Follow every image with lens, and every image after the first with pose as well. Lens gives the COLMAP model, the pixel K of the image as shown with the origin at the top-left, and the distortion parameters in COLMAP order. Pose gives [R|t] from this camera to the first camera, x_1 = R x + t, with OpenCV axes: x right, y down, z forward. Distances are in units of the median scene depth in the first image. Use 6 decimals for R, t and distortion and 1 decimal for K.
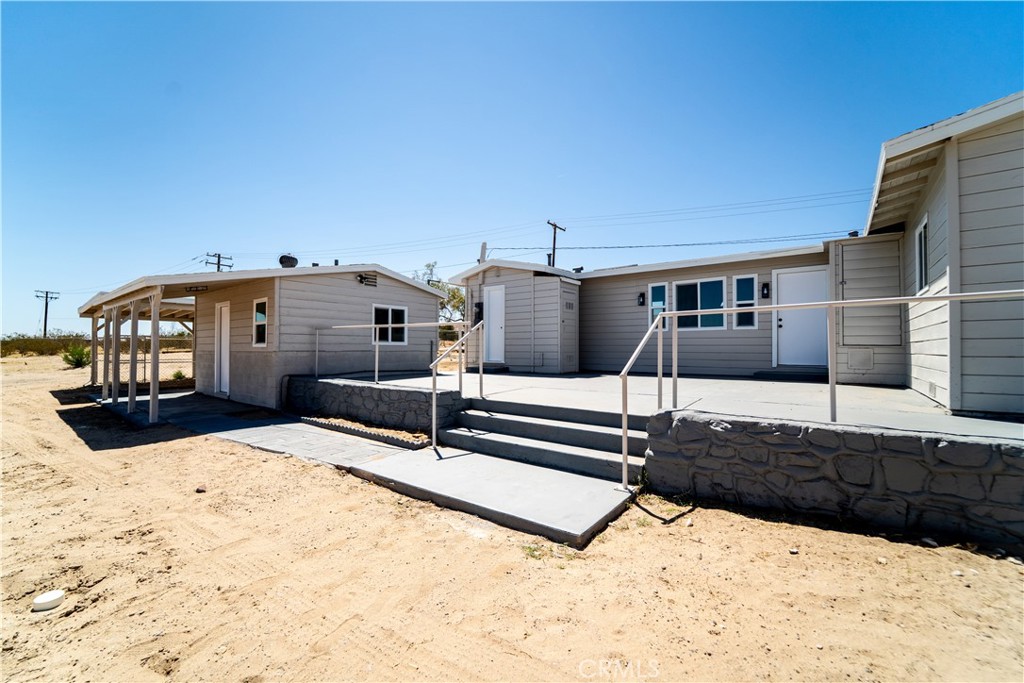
lens RADIAL K [[422.2, 0, 512.4], [0, 422.2, 341.4], [0, 0, 1]] dist [0.001695, -0.002238]
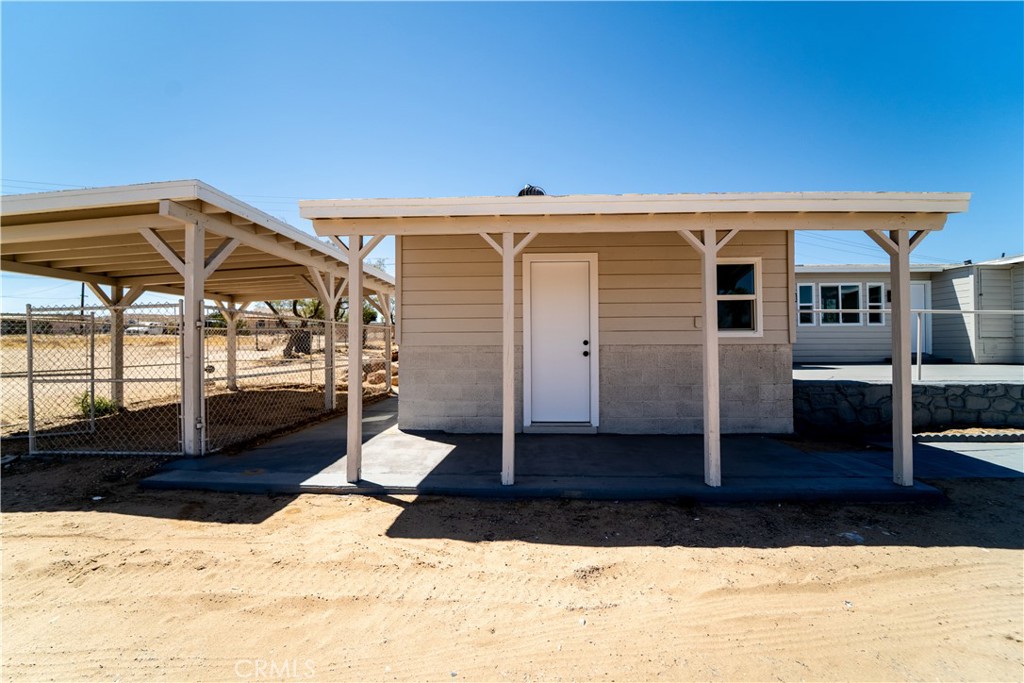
lens RADIAL K [[422.2, 0, 518.9], [0, 422.2, 349.0], [0, 0, 1]] dist [0.001695, -0.002238]
pose [[0.803558, -0.011155, 0.595121, -1.045787], [-0.003122, 0.999732, 0.022954, 0.015427], [-0.595218, -0.020303, 0.803308, 0.603028]]
